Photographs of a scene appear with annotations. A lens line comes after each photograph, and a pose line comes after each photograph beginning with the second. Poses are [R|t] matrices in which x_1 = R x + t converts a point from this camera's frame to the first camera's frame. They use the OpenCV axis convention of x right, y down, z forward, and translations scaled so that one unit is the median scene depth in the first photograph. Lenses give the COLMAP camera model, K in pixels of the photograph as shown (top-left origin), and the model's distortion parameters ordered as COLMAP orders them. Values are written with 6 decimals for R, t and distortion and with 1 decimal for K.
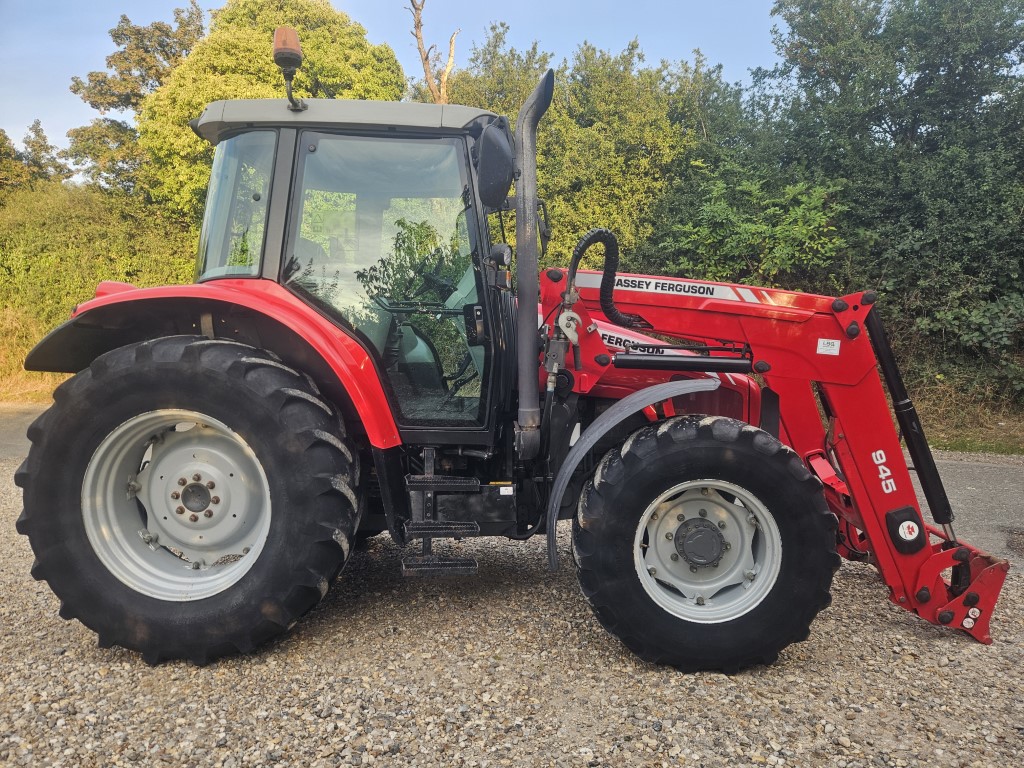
lens RADIAL K [[670.3, 0, 514.1], [0, 670.3, 383.3], [0, 0, 1]] dist [0.057918, -0.046663]
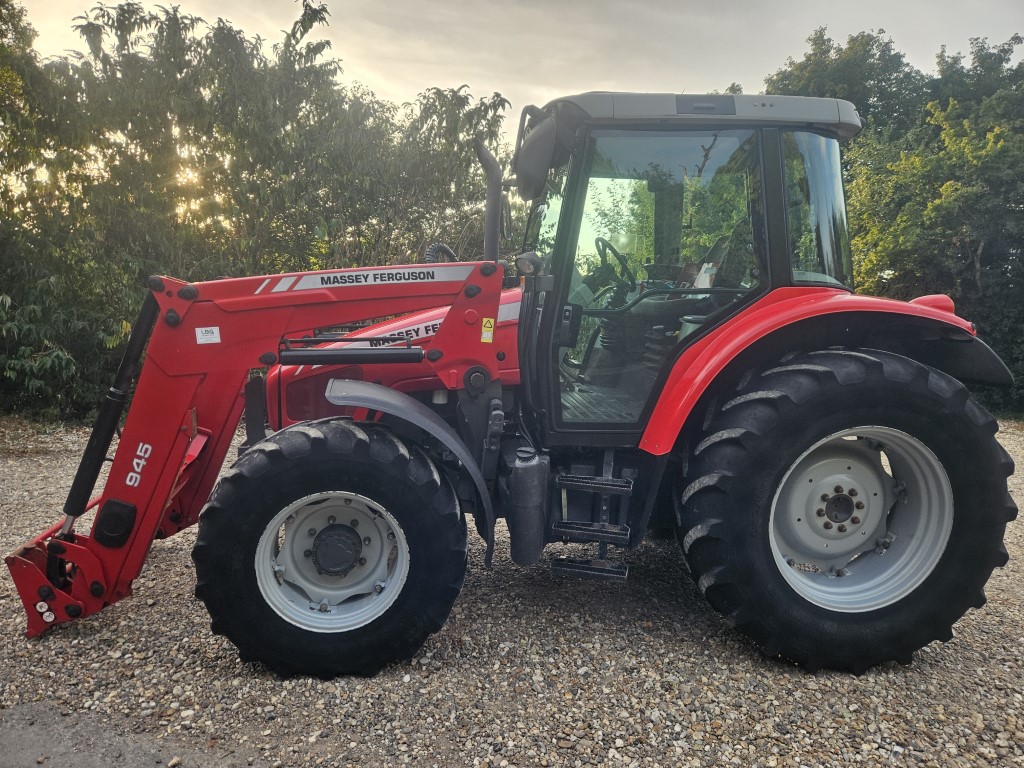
lens RADIAL K [[670.3, 0, 514.1], [0, 670.3, 383.3], [0, 0, 1]] dist [0.057918, -0.046663]
pose [[-0.482245, -0.303977, -0.821607, 1.009642], [0.274358, 0.838281, -0.471181, 0.569465], [0.831966, -0.452639, -0.320858, 1.637418]]
